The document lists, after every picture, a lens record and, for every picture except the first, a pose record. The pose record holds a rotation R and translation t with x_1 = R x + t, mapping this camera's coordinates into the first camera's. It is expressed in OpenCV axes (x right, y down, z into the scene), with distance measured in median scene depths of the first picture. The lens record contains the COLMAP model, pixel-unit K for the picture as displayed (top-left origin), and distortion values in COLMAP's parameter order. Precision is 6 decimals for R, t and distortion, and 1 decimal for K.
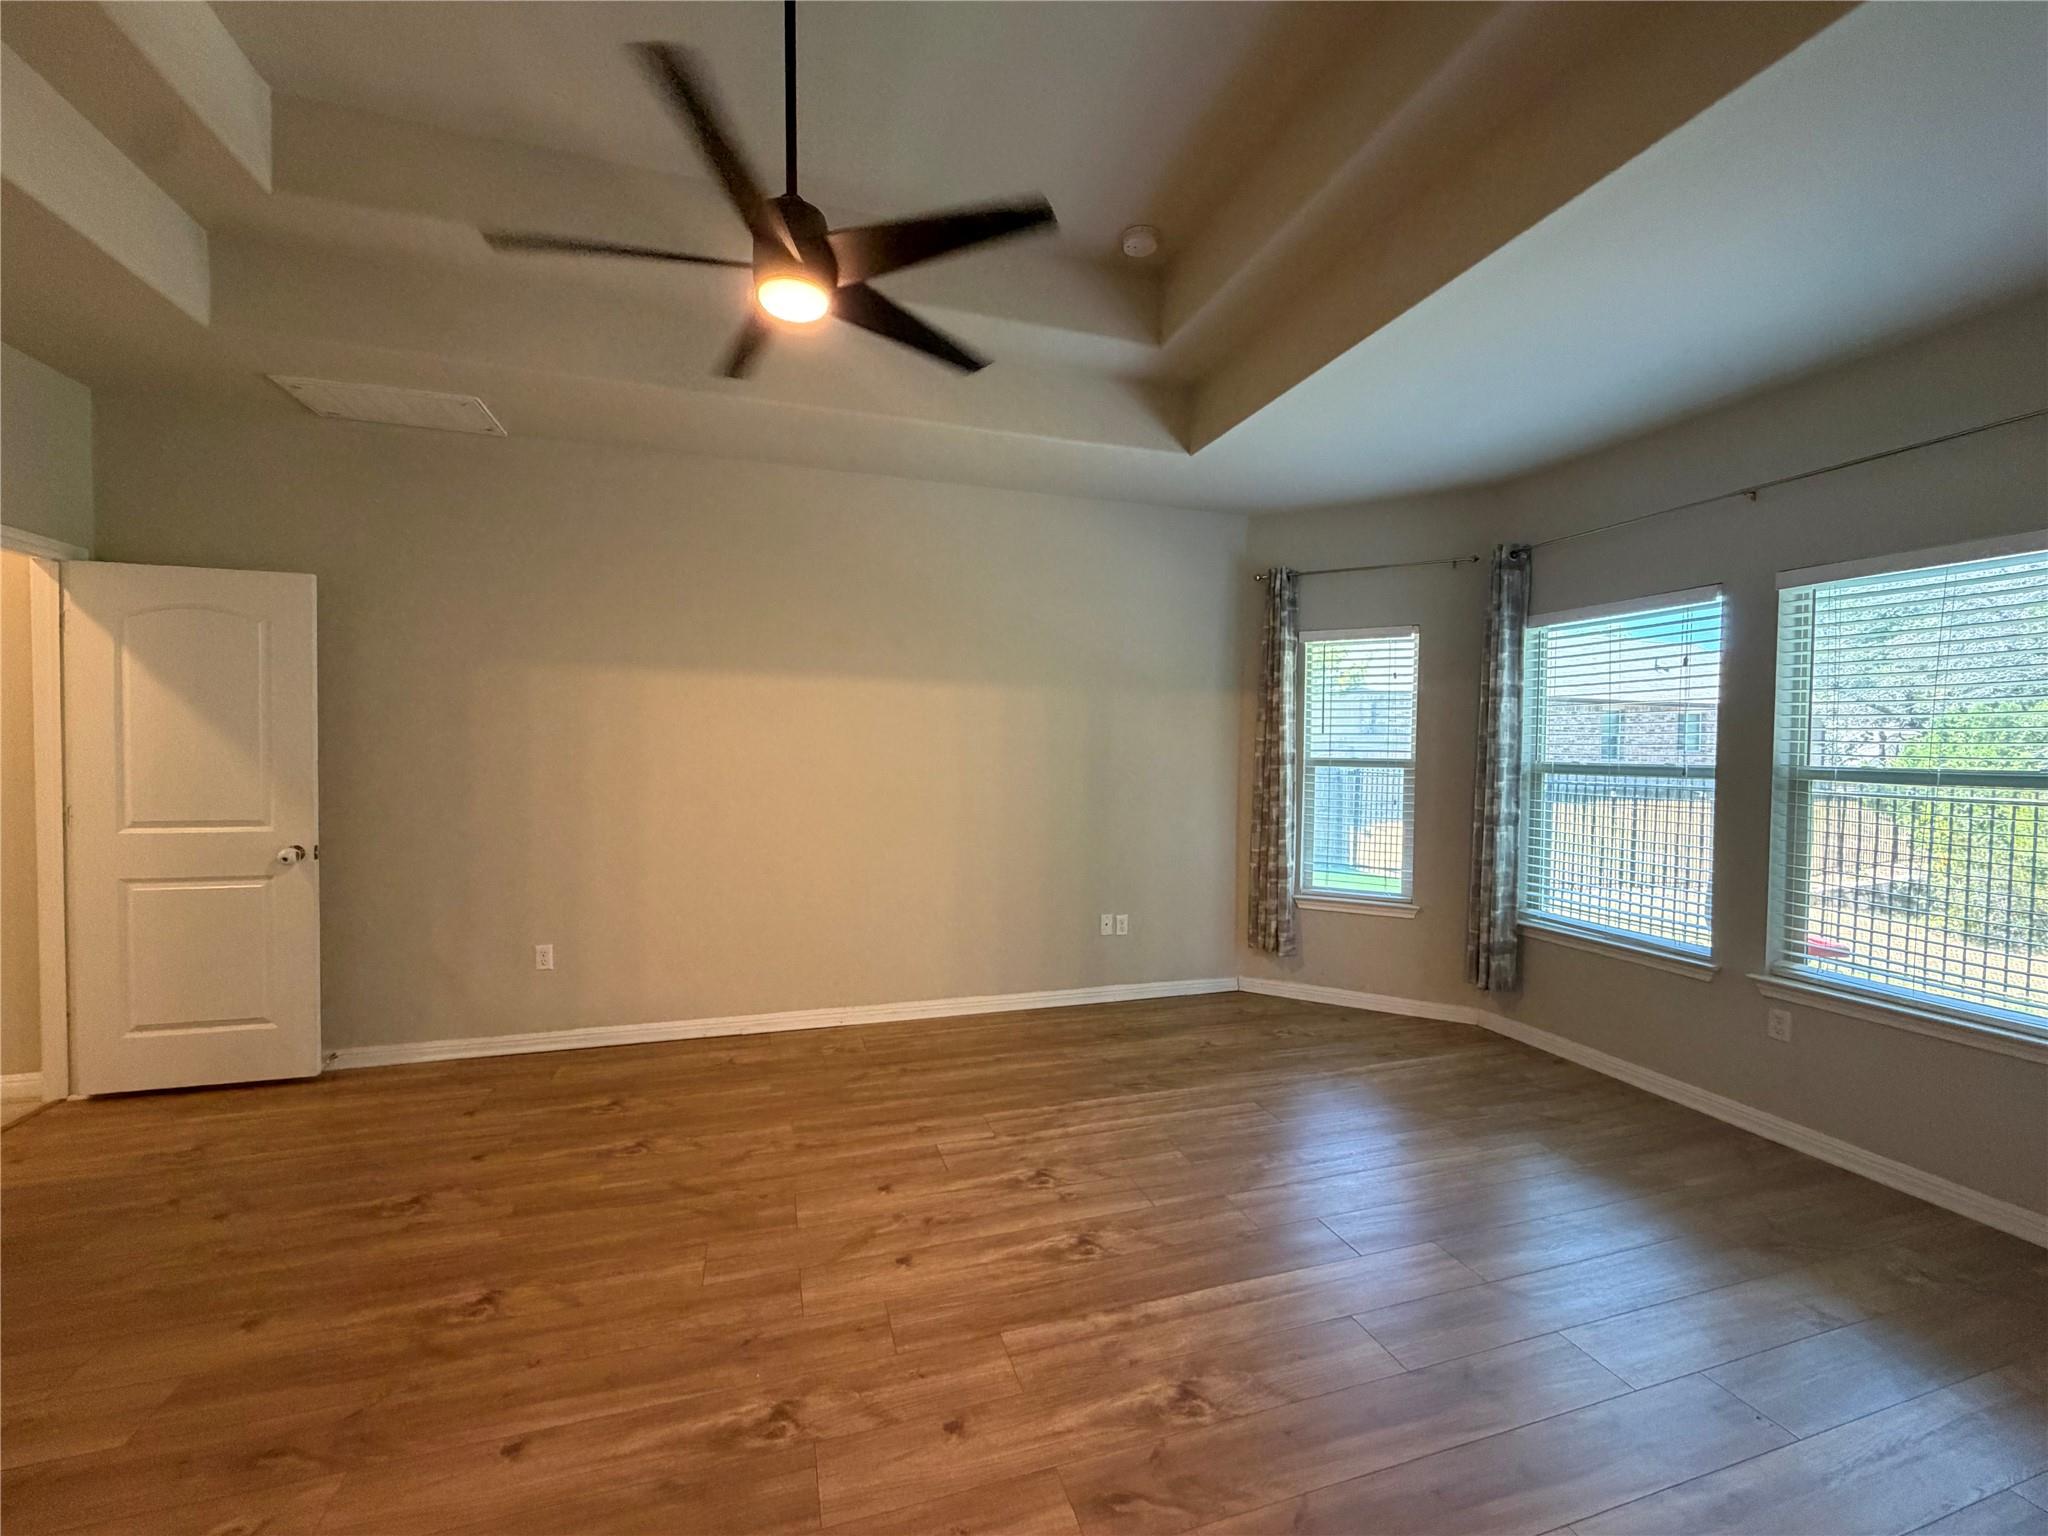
lens RADIAL K [[816.6, 0, 1015.5], [0, 816.6, 761.0], [0, 0, 1]] dist [-0.000255, 0.000397]
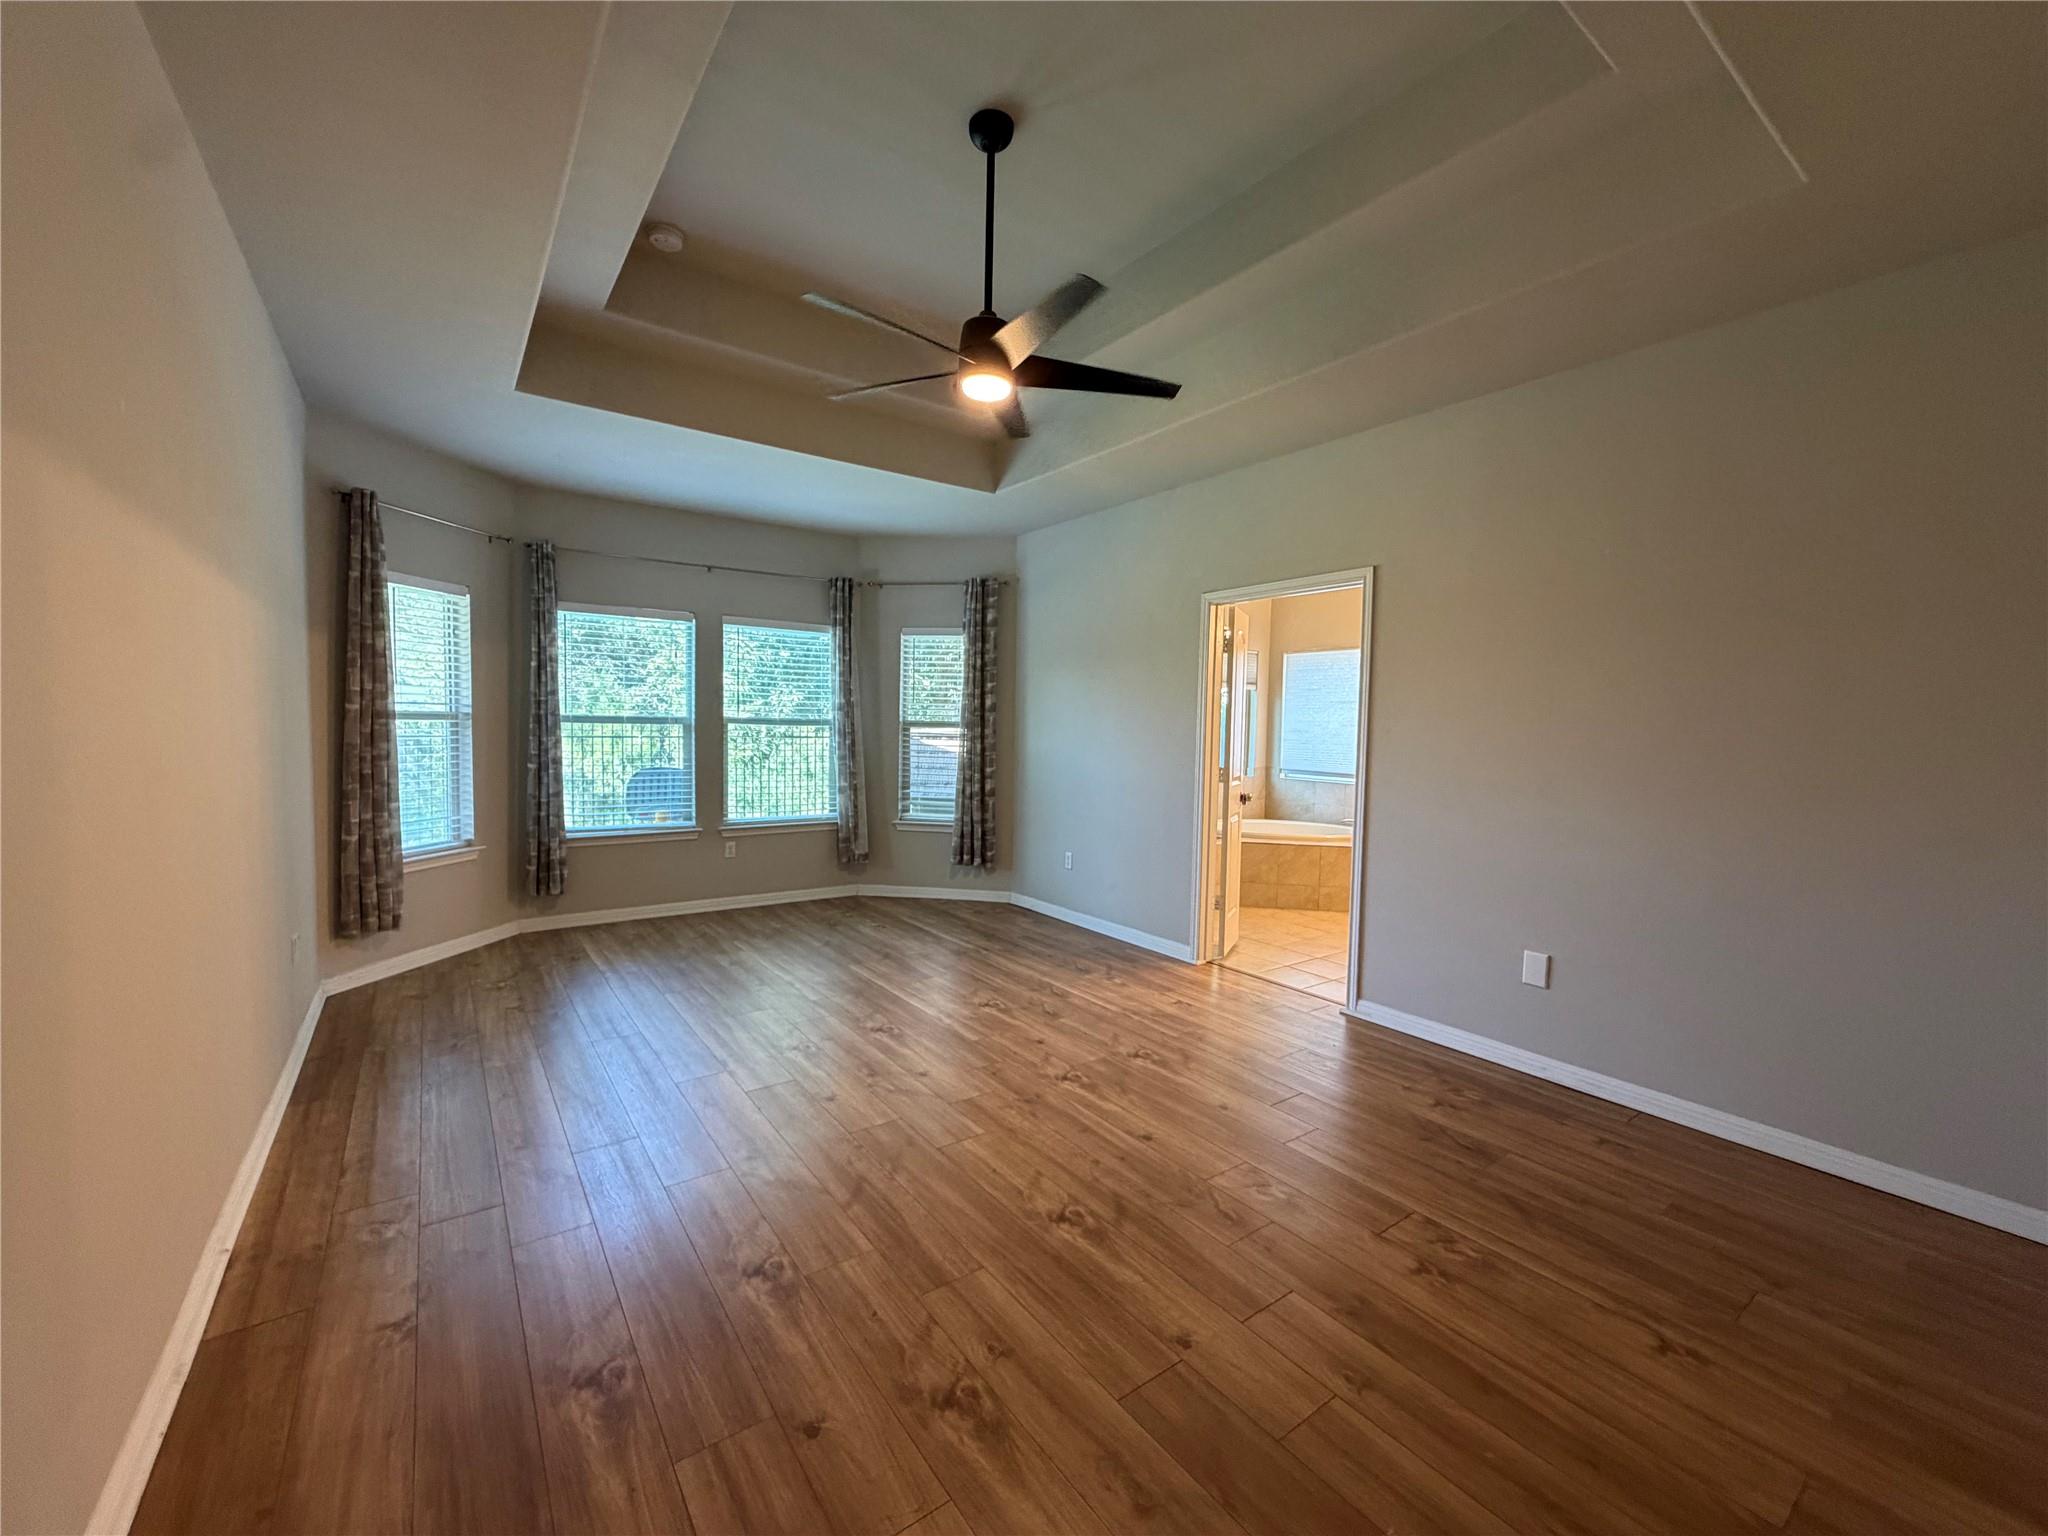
lens RADIAL K [[816.6, 0, 1015.6], [0, 816.6, 766.0], [0, 0, 1]] dist [-0.000255, 0.000397]
pose [[-0.310353, -0.068996, 0.948114, -1.442203], [-0.010365, 0.997549, 0.069200, -0.025625], [-0.950565, 0.011649, -0.310308, 1.230810]]
